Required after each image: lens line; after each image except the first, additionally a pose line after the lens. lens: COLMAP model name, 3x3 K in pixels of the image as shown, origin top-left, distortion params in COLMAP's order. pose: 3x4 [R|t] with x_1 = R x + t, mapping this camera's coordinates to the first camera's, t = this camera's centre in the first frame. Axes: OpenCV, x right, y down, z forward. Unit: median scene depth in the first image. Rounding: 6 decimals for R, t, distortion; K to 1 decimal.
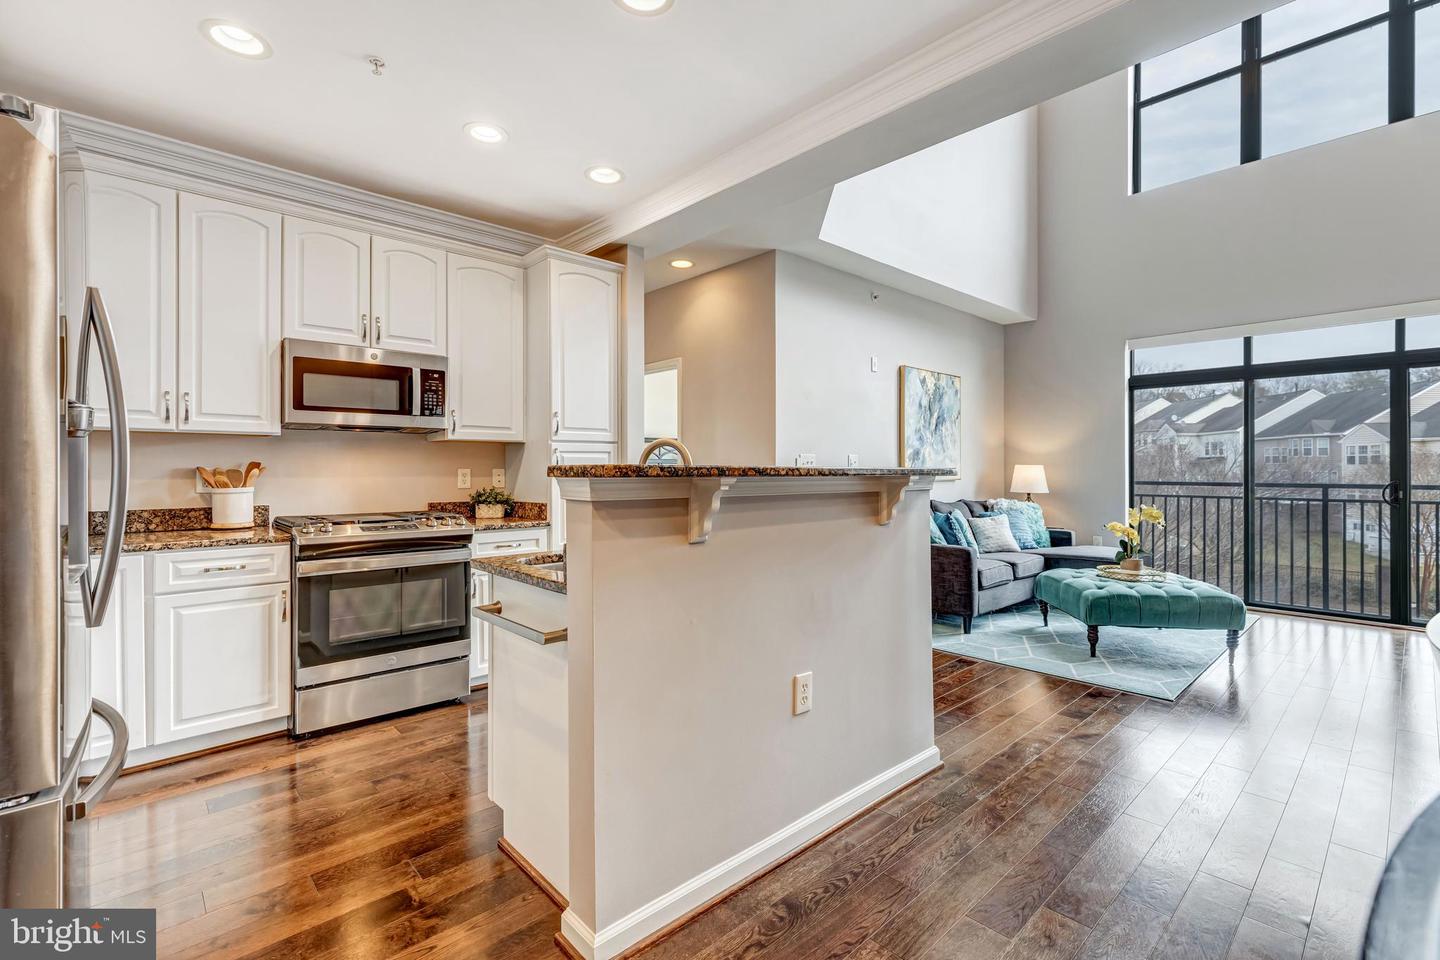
lens RADIAL K [[645.3, 0, 726.2], [0, 645.3, 466.8], [0, 0, 1]] dist [0.005720, -0.000139]
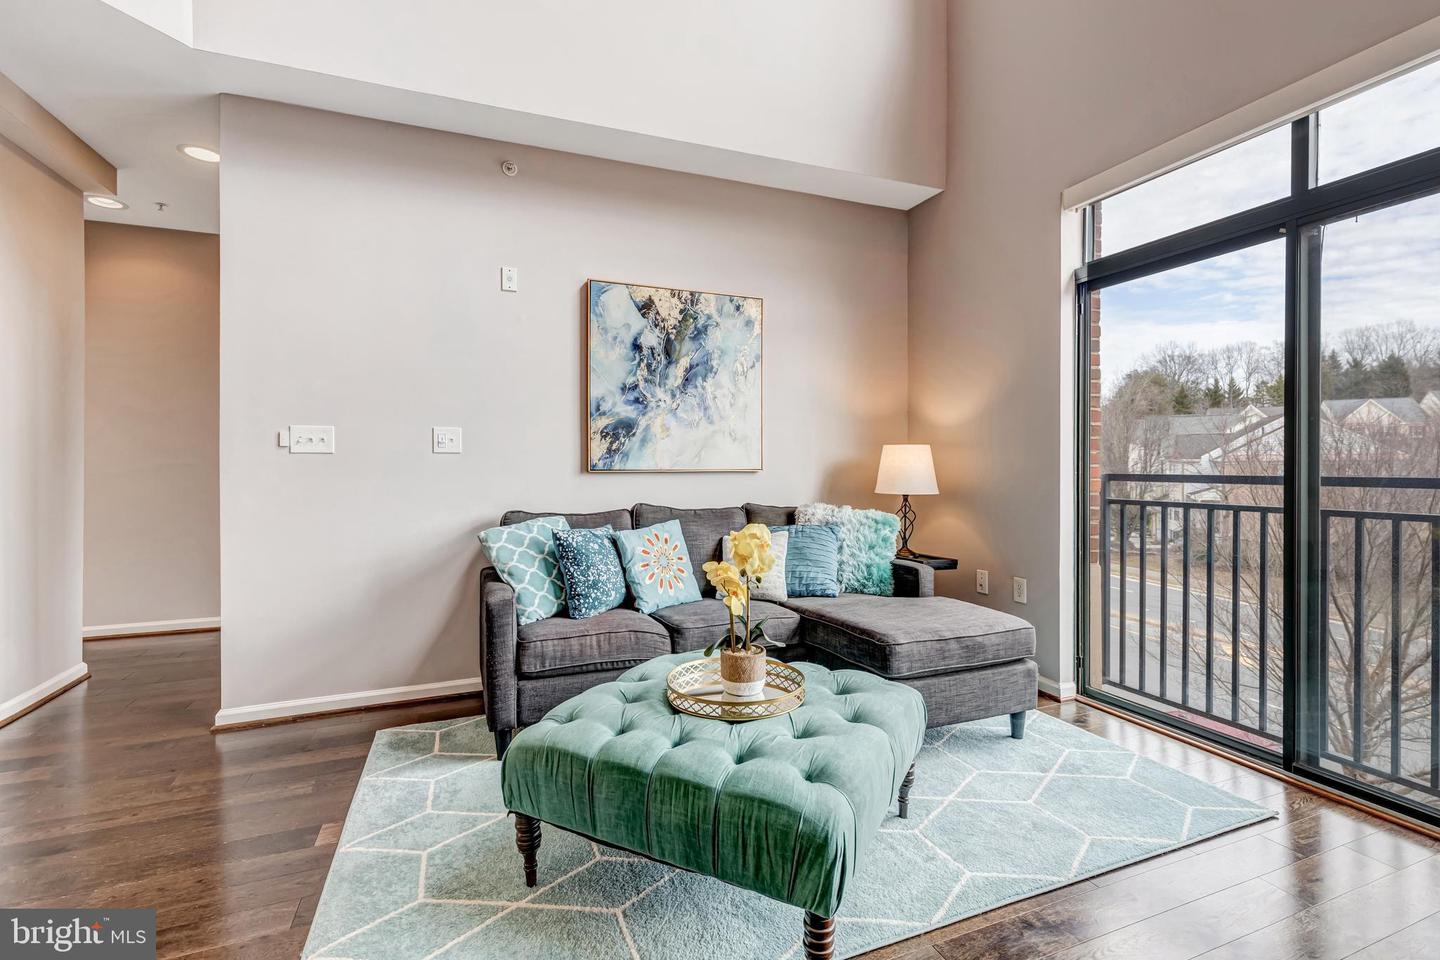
lens RADIAL K [[645.3, 0, 726.2], [0, 645.3, 466.8], [0, 0, 1]] dist [0.005720, -0.000139]
pose [[0.930482, -0.003016, -0.366324, 0.808291], [0.004422, 0.999986, 0.002998, 0.021642], [0.366310, -0.004410, 0.930483, 0.634970]]
